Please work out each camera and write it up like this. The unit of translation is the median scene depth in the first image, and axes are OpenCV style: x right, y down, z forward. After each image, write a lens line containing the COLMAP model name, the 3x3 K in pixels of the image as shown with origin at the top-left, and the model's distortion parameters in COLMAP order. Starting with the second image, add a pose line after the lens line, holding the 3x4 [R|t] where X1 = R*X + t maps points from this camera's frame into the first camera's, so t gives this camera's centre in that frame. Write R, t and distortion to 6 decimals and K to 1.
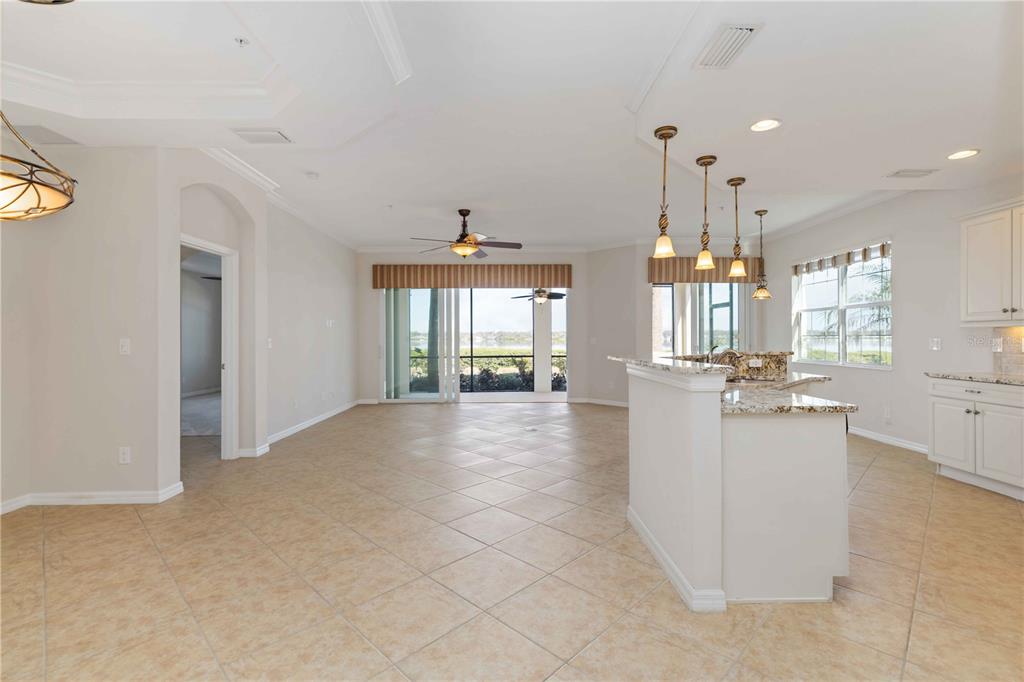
lens RADIAL K [[453.9, 0, 512.6], [0, 453.9, 336.0], [0, 0, 1]] dist [-0.000139, 0.000134]
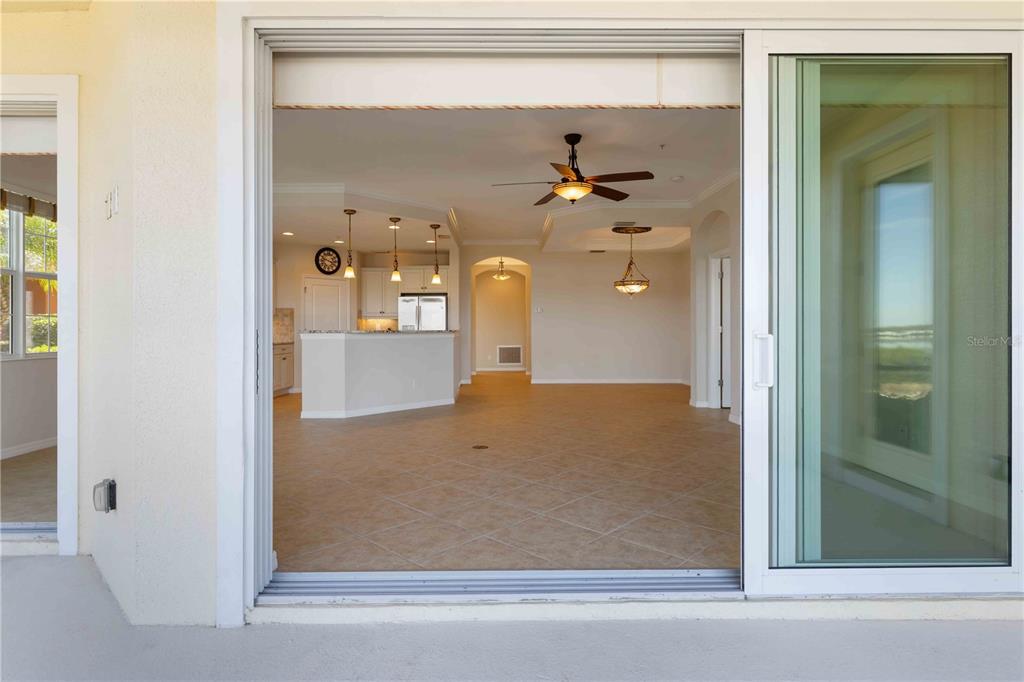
lens RADIAL K [[537.2, 0, 510.4], [0, 537.2, 329.3], [0, 0, 1]] dist [-0.000599, 0.000255]
pose [[-0.999972, 0.005264, -0.005287, -0.003650], [0.005278, 0.999983, -0.002540, 0.032431], [0.005274, -0.002568, -0.999983, 2.321226]]
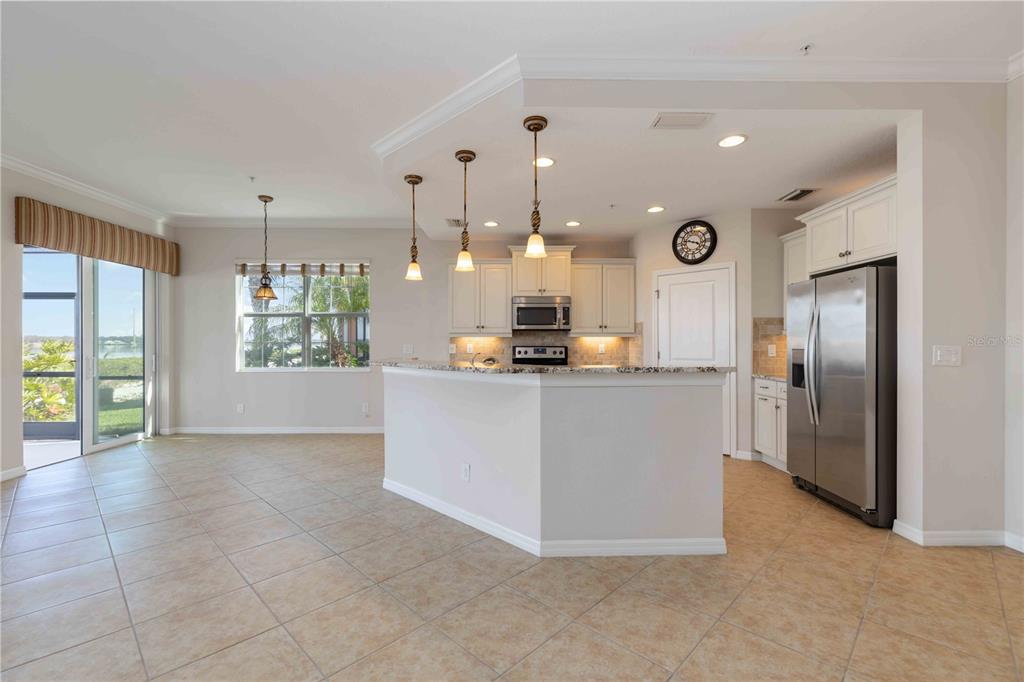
lens RADIAL K [[447.7, 0, 509.2], [0, 447.7, 341.5], [0, 0, 1]] dist [-0.000243, -0.000114]
pose [[0.002740, 0.004462, 0.999986, -0.377541], [-0.001466, 0.999989, -0.004458, 0.001387], [-0.999995, -0.001453, 0.002746, 0.685323]]
